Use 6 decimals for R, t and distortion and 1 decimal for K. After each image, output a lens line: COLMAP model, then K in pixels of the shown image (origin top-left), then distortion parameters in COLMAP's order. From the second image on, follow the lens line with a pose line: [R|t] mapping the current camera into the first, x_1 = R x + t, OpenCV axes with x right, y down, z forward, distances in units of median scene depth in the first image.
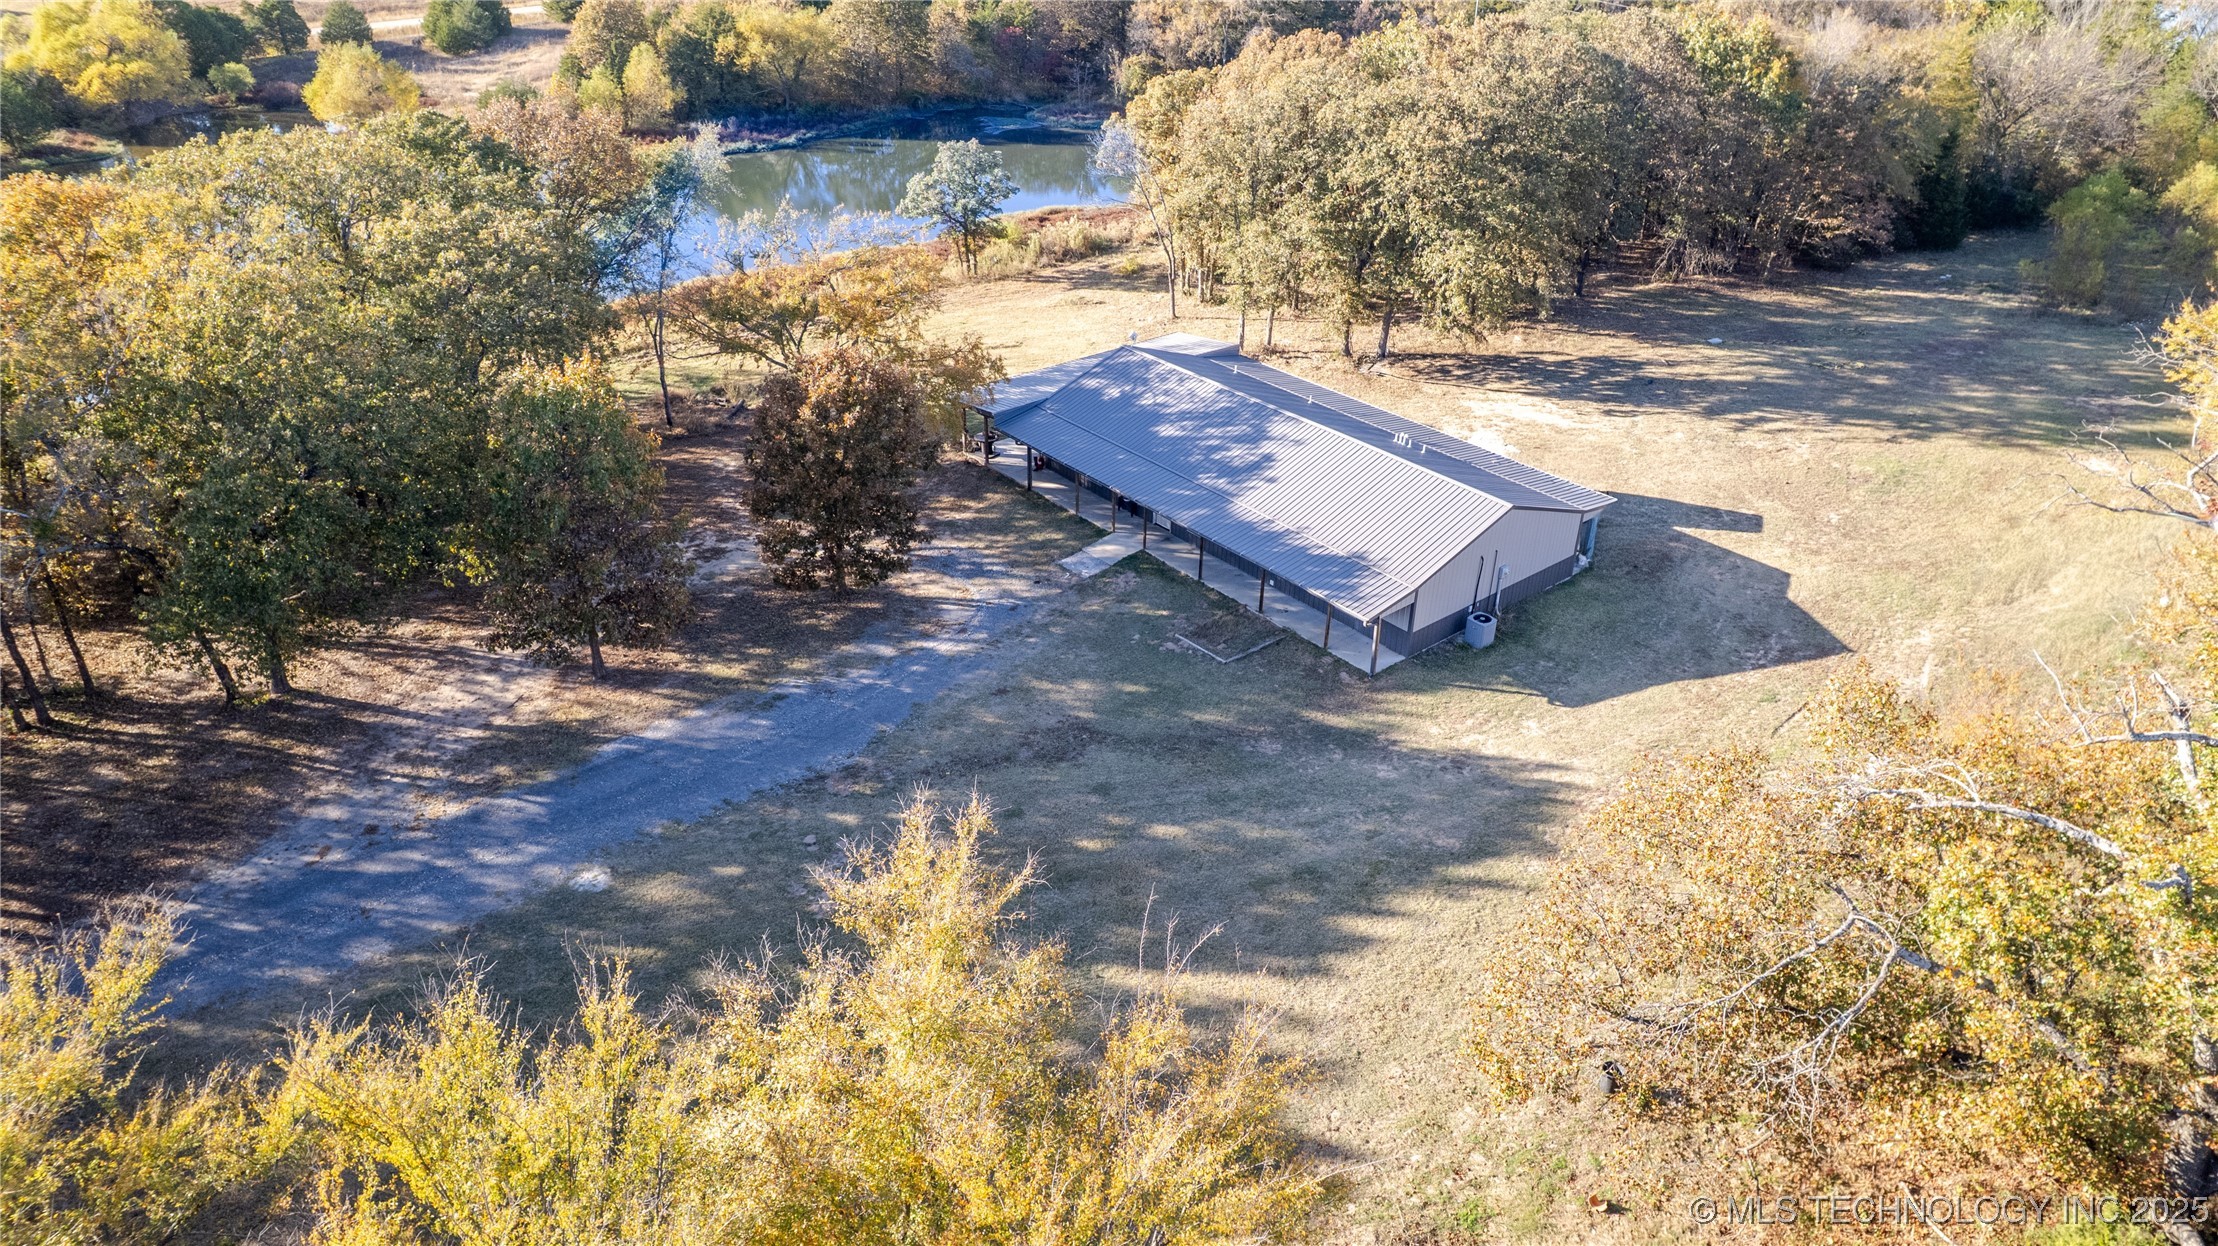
lens RADIAL K [[1464.6, 0, 1107.0], [0, 1464.6, 626.9], [0, 0, 1]] dist [-0.060851, 0.048468]
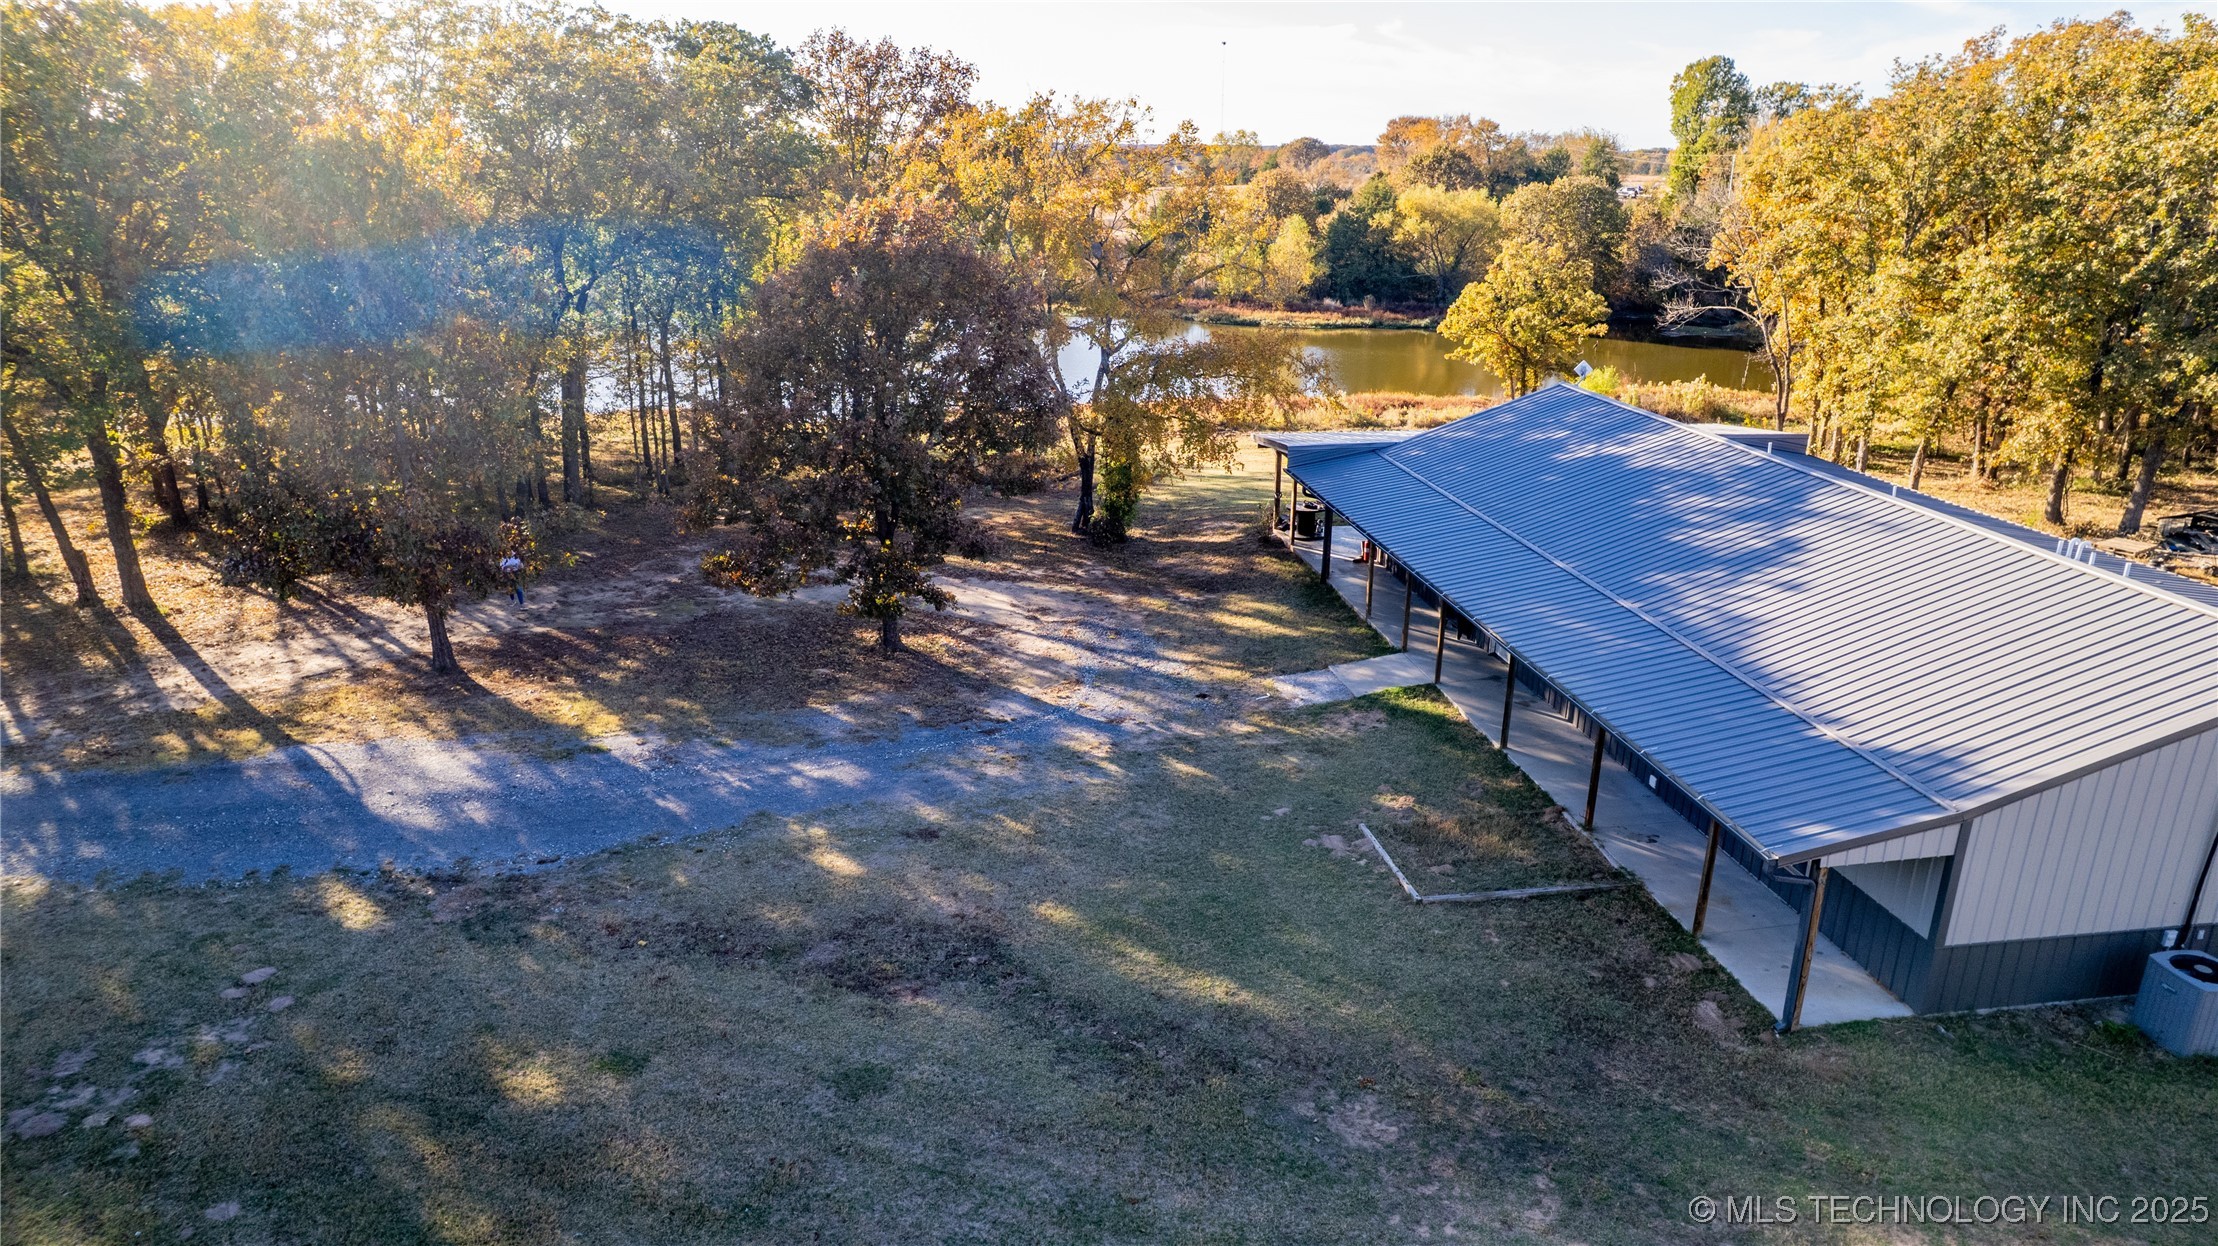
lens RADIAL K [[1464.6, 0, 1101.1], [0, 1464.6, 616.9], [0, 0, 1]] dist [-0.060851, 0.048468]
pose [[0.862681, 0.159403, -0.479972, 0.177133], [-0.256138, 0.956024, -0.142867, 0.027852], [0.436091, 0.246188, 0.865573, 0.557869]]
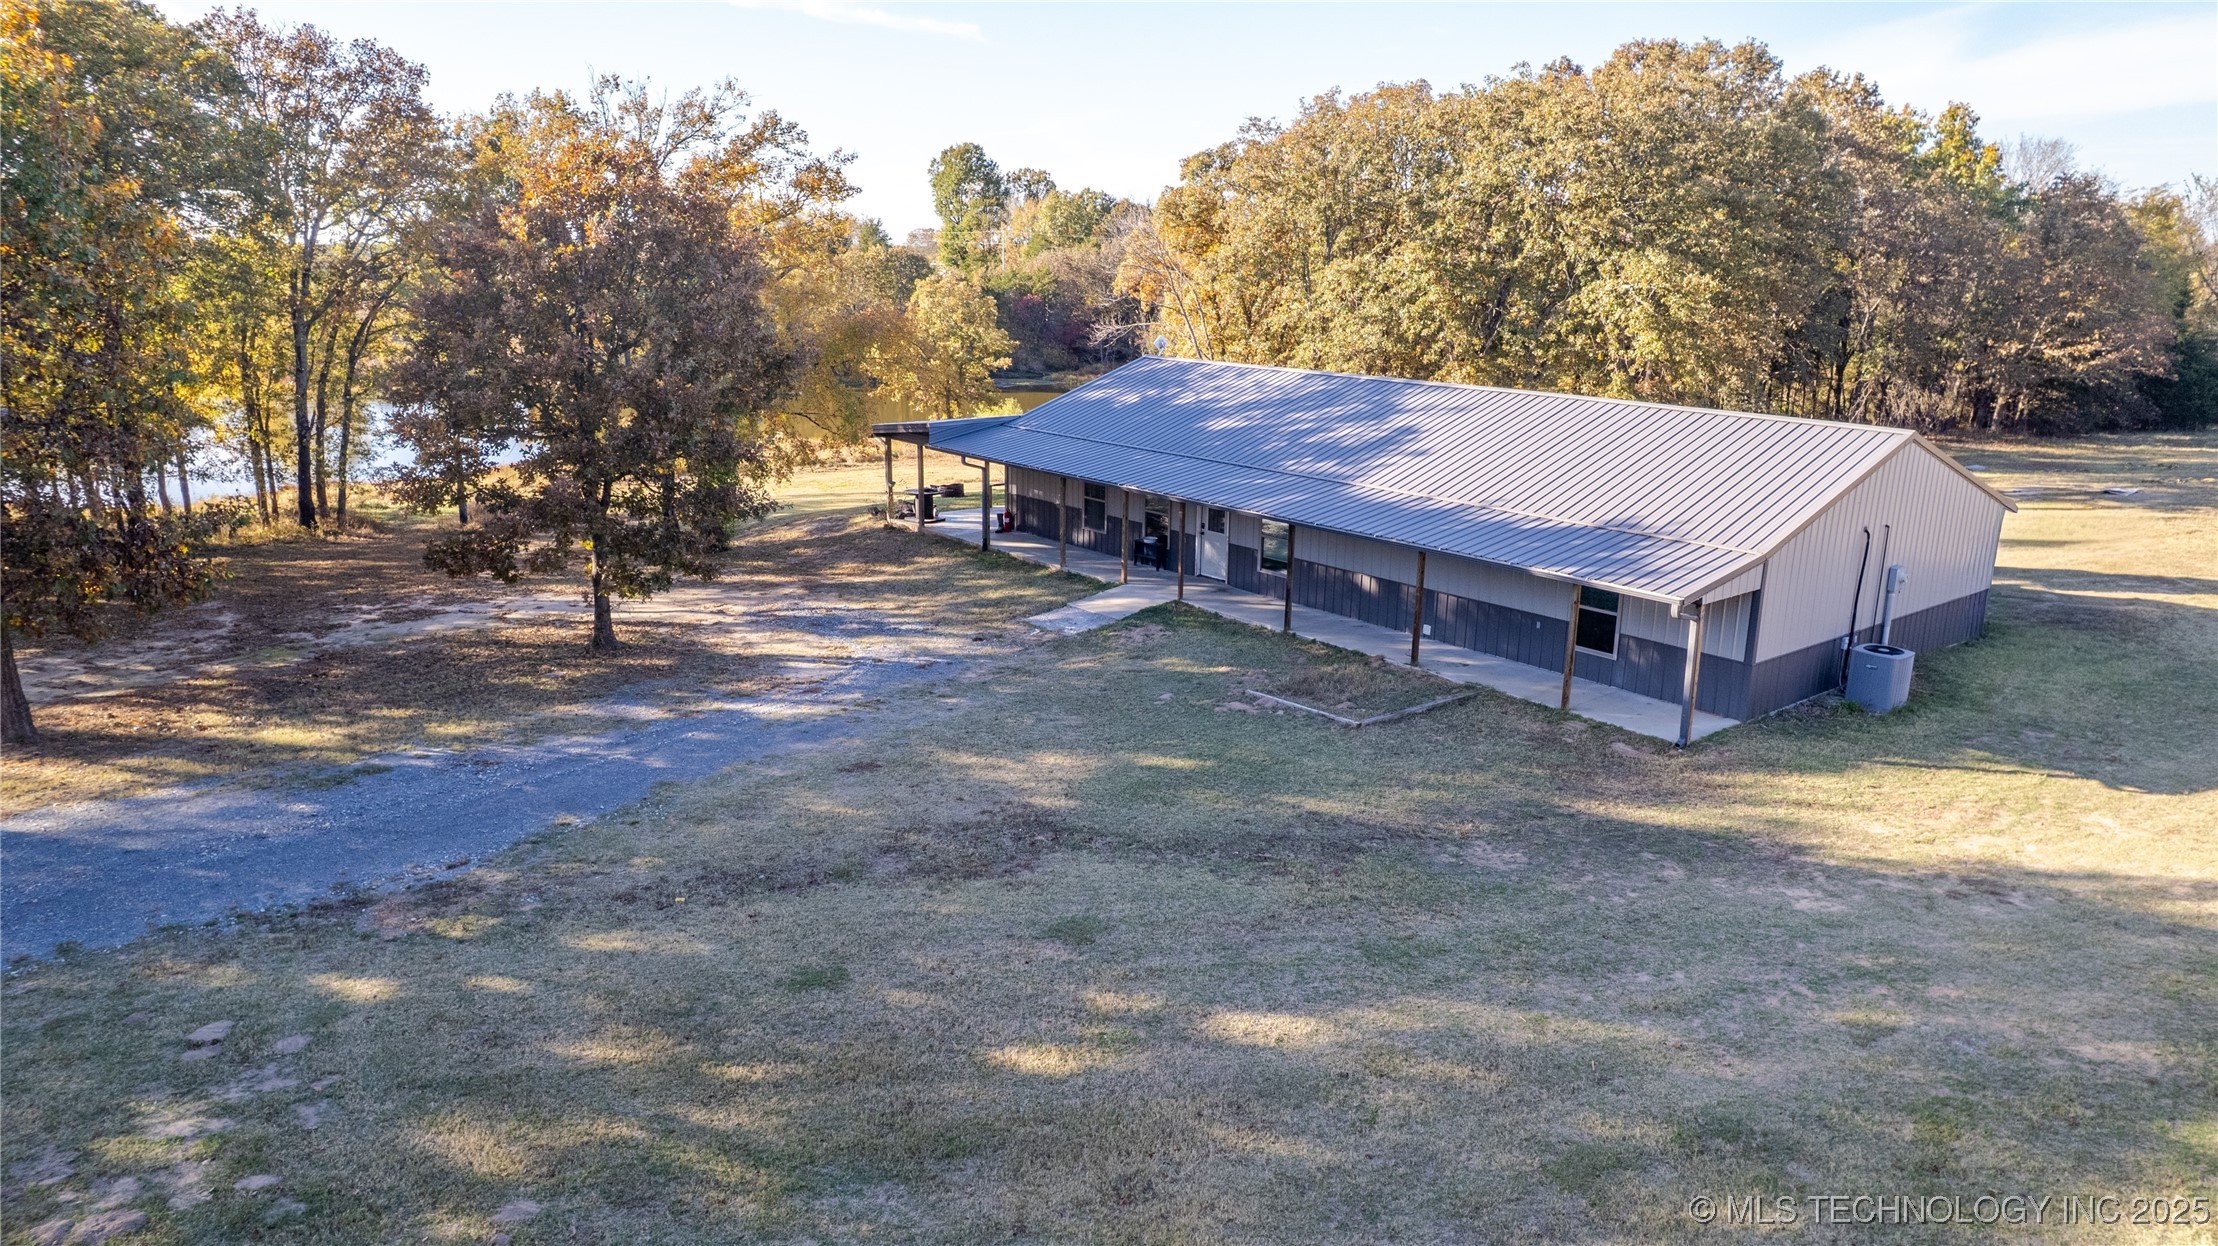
lens RADIAL K [[1464.6, 0, 1140.0], [0, 1464.6, 639.6], [0, 0, 1]] dist [-0.060851, 0.048468]
pose [[0.999890, 0.014029, 0.004744, 0.008632], [-0.012322, 0.965794, -0.259016, 0.112608], [-0.008215, 0.258929, 0.965861, 0.517261]]
